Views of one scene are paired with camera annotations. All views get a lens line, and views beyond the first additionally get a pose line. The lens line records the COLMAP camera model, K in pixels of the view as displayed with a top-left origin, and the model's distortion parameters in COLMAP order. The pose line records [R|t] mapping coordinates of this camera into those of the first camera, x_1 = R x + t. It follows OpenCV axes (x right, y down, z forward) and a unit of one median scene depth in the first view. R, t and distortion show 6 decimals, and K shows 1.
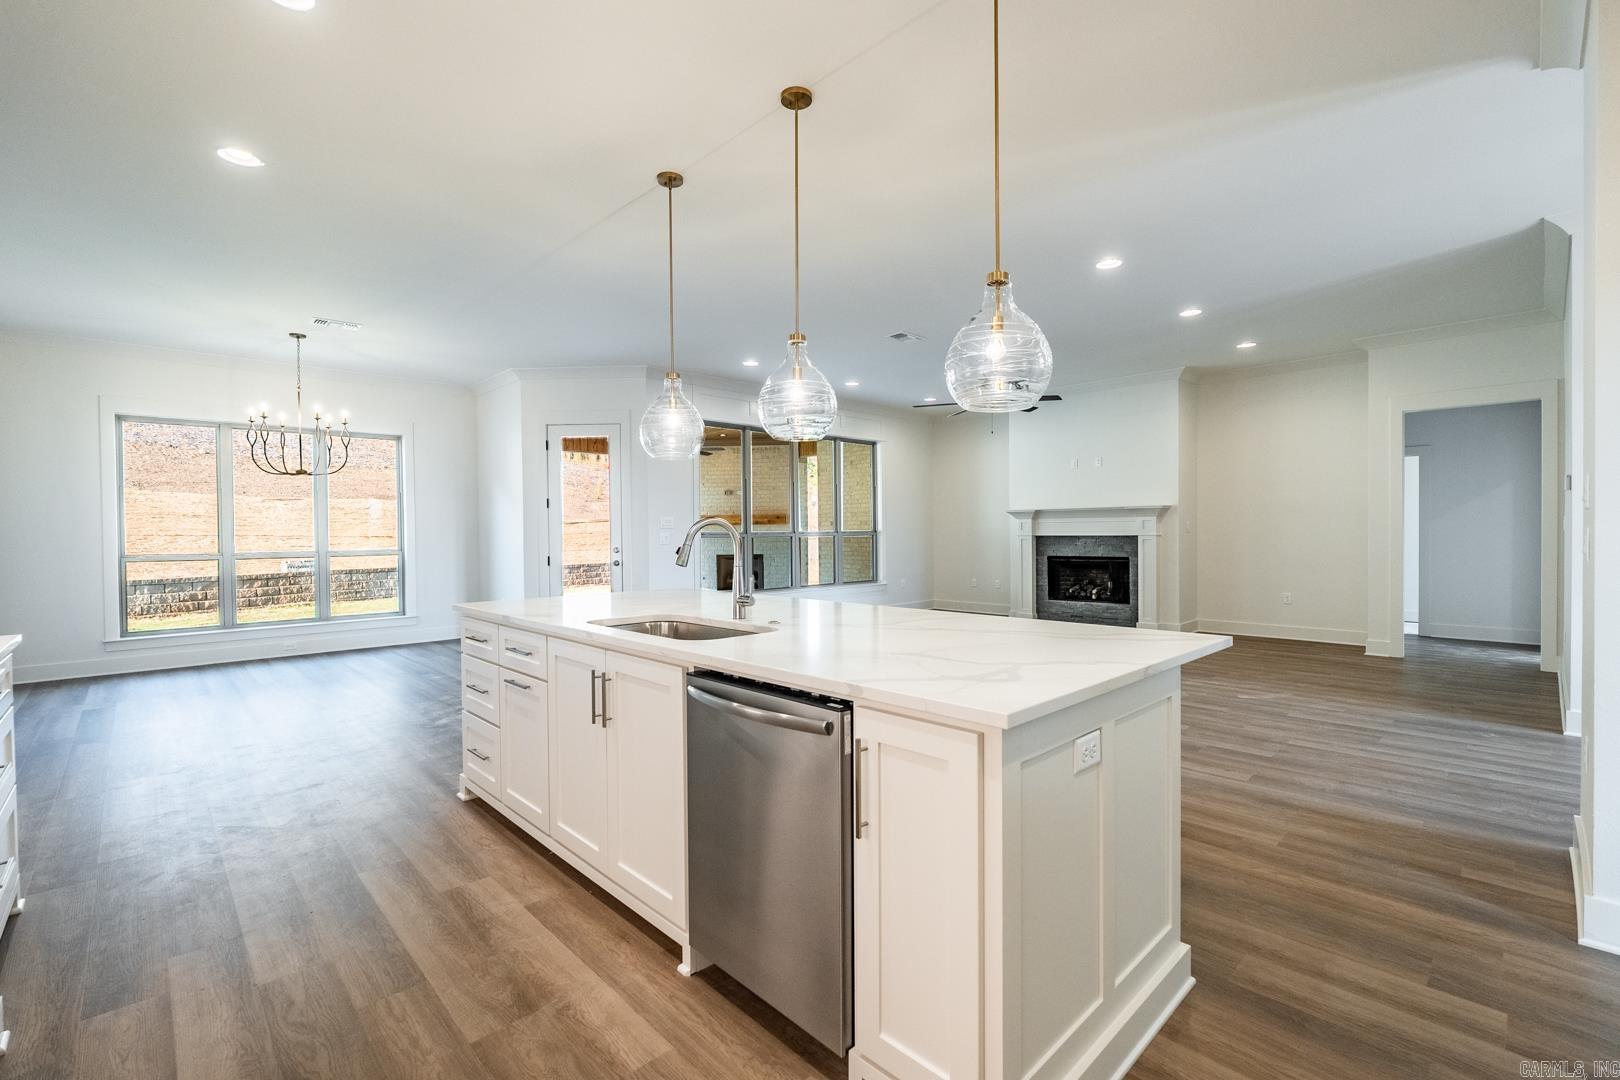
lens RADIAL K [[713.0, 0, 805.3], [0, 713.0, 540.4], [0, 0, 1]] dist [-0.003819, -0.000170]
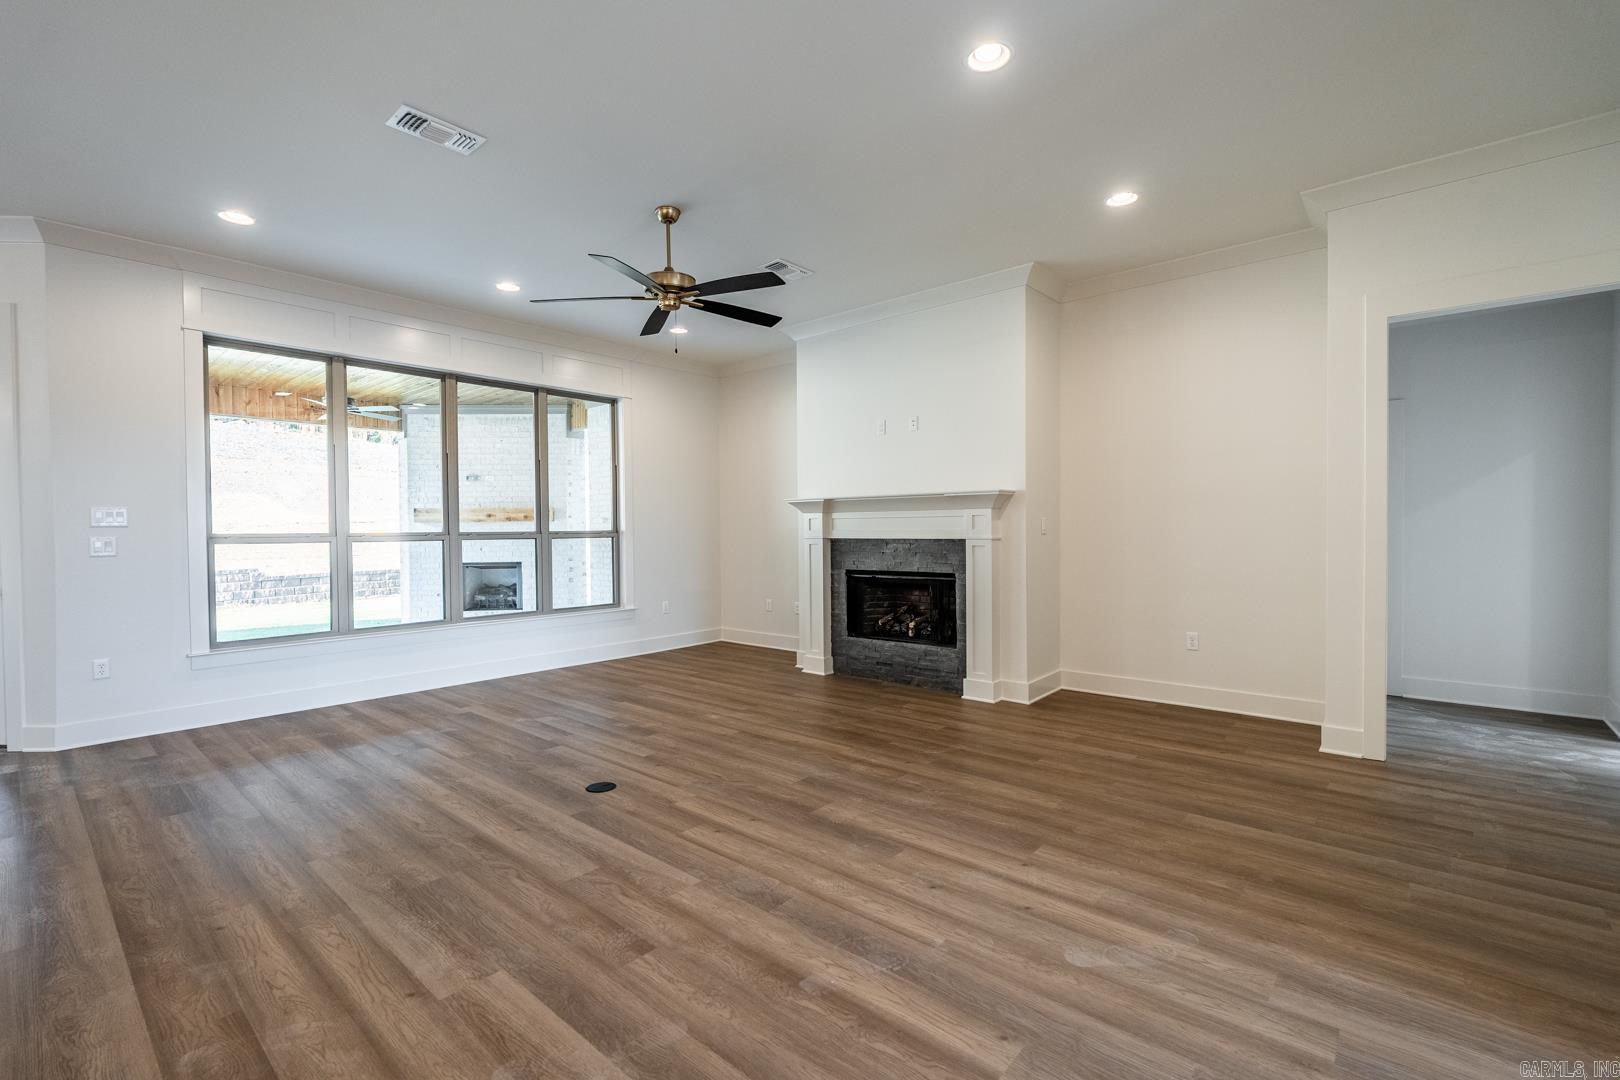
lens RADIAL K [[713.0, 0, 805.3], [0, 713.0, 540.4], [0, 0, 1]] dist [-0.003819, -0.000170]
pose [[0.995978, -0.000739, 0.089594, 0.245247], [0.000513, 0.999997, 0.002541, -0.006681], [-0.089596, -0.002485, 0.995975, 0.354629]]
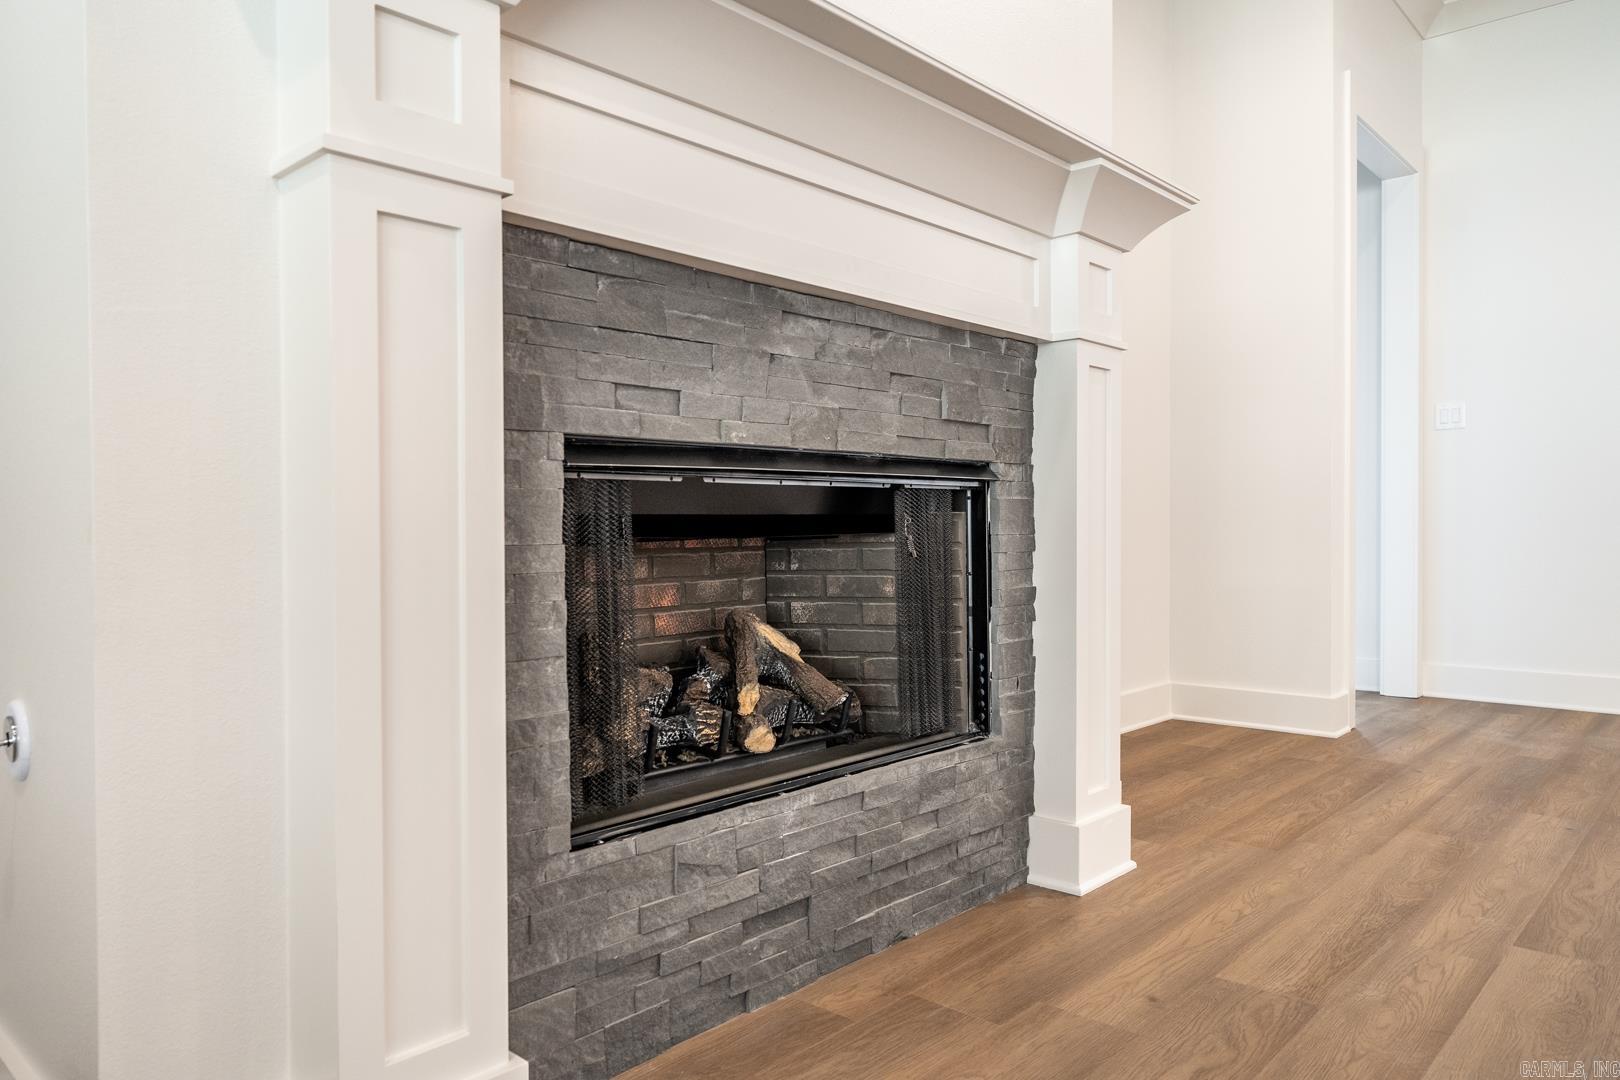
lens RADIAL K [[1101.9, 0, 819.5], [0, 1101.9, 520.5], [0, 0, 1]] dist [0.002511, 0.001349]
pose [[-0.083628, 0.014015, 0.996398, 0.176653], [0.016854, 0.999778, -0.012648, 0.037196], [-0.996354, 0.015735, -0.083846, 0.980771]]
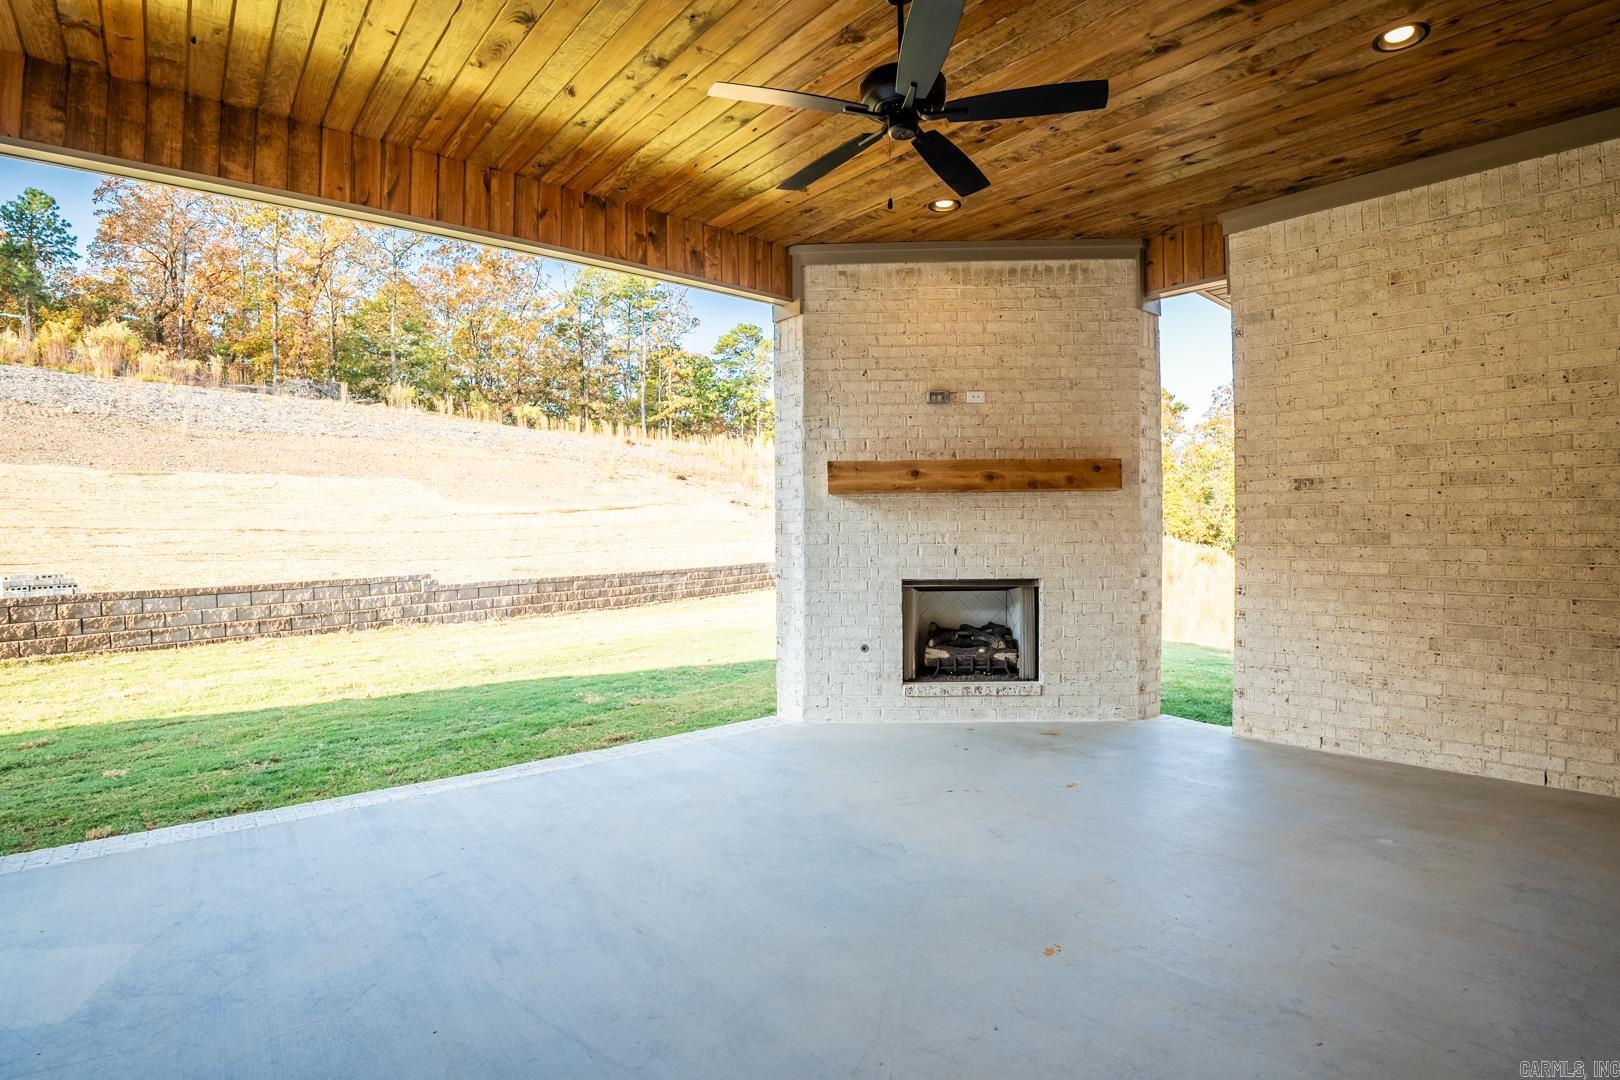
lens RADIAL K [[783.2, 0, 798.9], [0, 783.2, 538.8], [0, 0, 1]] dist [-0.094117, 0.000273]
pose [[0.998294, 0.002904, -0.058308, -0.223825], [-0.002803, 0.999994, 0.001816, 0.000037], [0.058313, -0.001649, 0.998297, 0.920323]]
